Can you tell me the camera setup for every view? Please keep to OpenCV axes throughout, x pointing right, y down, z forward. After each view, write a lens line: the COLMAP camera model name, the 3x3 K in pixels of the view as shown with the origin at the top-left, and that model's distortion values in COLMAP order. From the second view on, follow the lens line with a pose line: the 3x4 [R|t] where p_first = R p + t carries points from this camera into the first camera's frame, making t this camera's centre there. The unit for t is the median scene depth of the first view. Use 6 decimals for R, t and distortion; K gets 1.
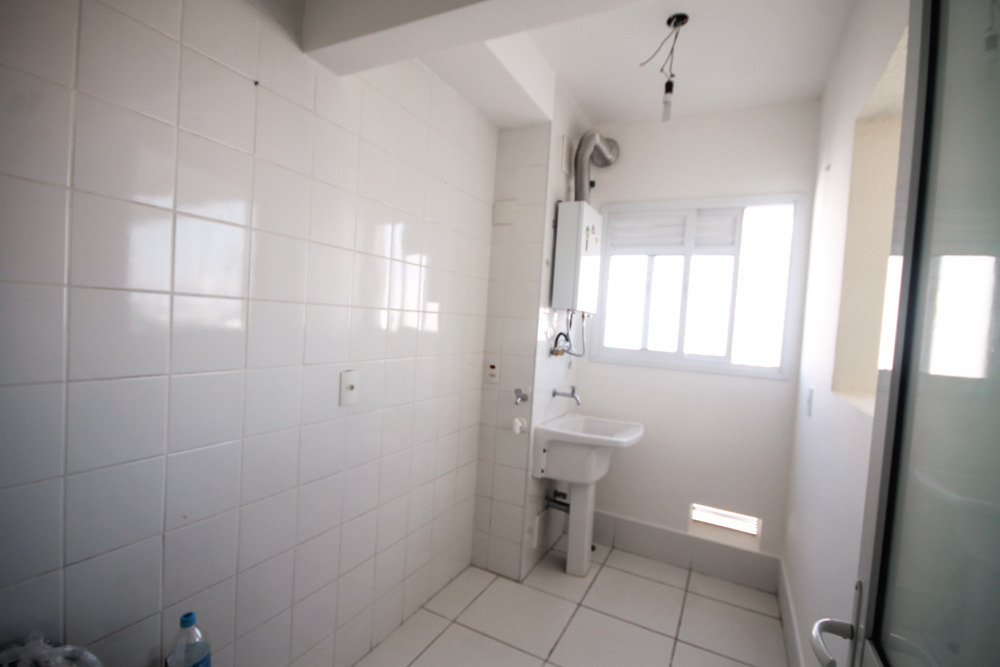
lens RADIAL K [[468.1, 0, 497.5], [0, 468.1, 340.2], [0, 0, 1]] dist [-0.000676, 0.000749]
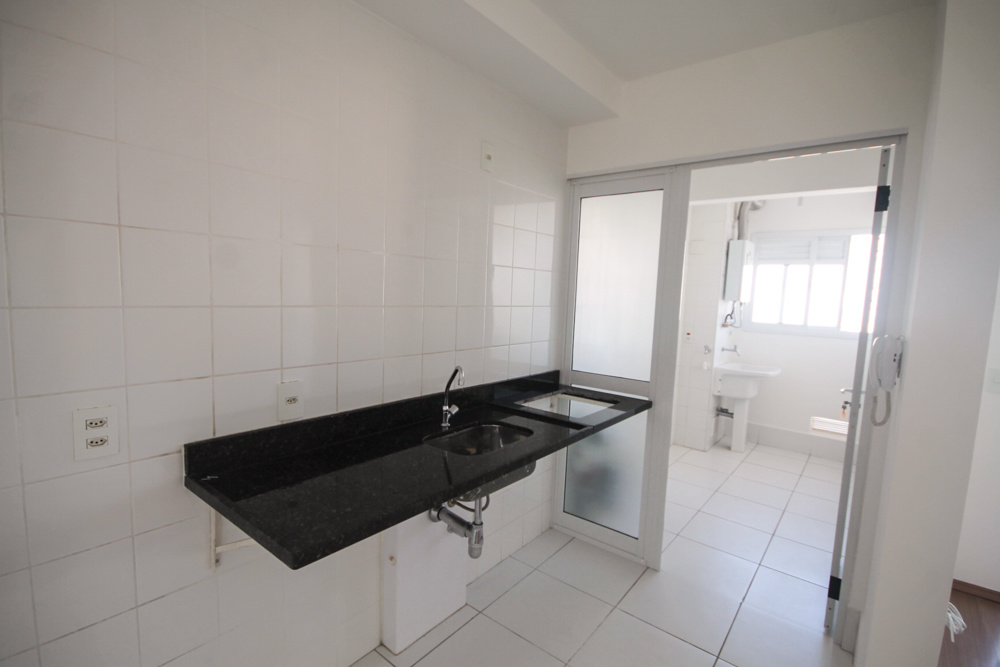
lens RADIAL K [[468.1, 0, 494.1], [0, 468.1, 338.4], [0, 0, 1]] dist [-0.000676, 0.000749]
pose [[0.977137, -0.003624, -0.212578, -0.337324], [0.013791, 0.998830, 0.046361, -0.018314], [0.212161, -0.048233, 0.976044, -0.860821]]
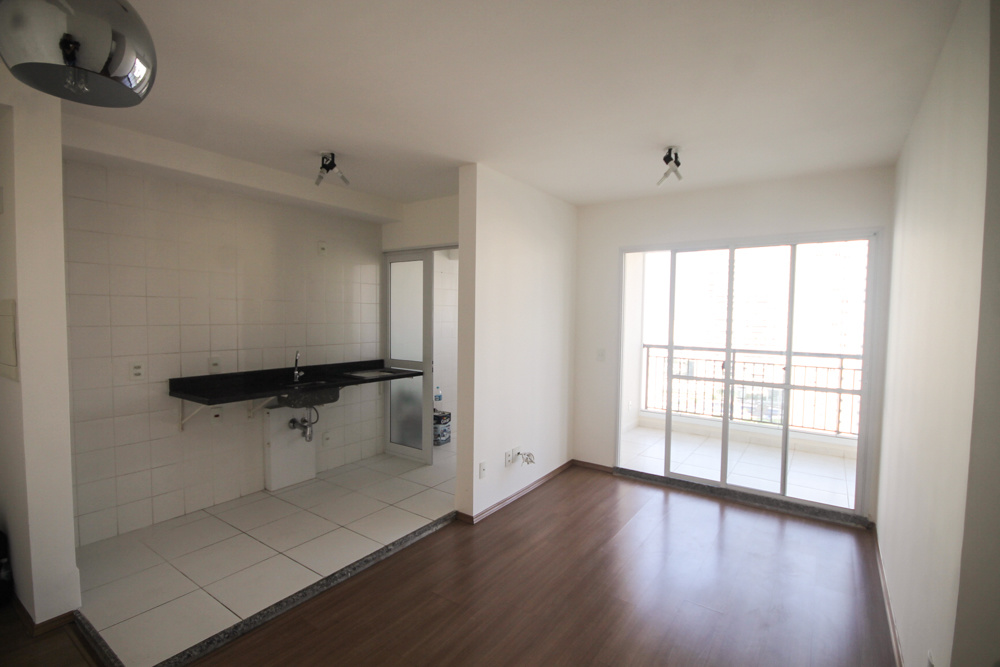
lens RADIAL K [[468.1, 0, 498.4], [0, 468.1, 337.2], [0, 0, 1]] dist [-0.000676, 0.000749]
pose [[0.989031, -0.043378, -0.141195, 0.292902], [0.043664, 0.999046, -0.001074, 0.038552], [0.141107, -0.005103, 0.989981, -1.569586]]
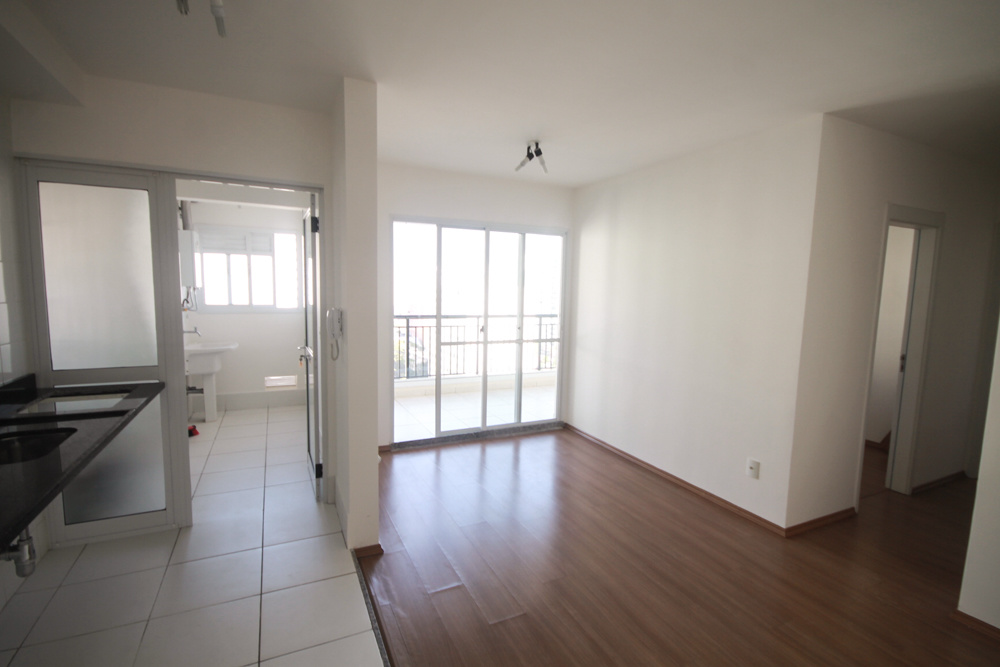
lens RADIAL K [[468.1, 0, 501.4], [0, 468.1, 335.6], [0, 0, 1]] dist [-0.000676, 0.000749]
pose [[0.600707, -0.131984, 0.788499, -0.582942], [0.052301, 0.990654, 0.125977, -0.039519], [-0.797757, -0.034435, 0.601996, -1.105840]]
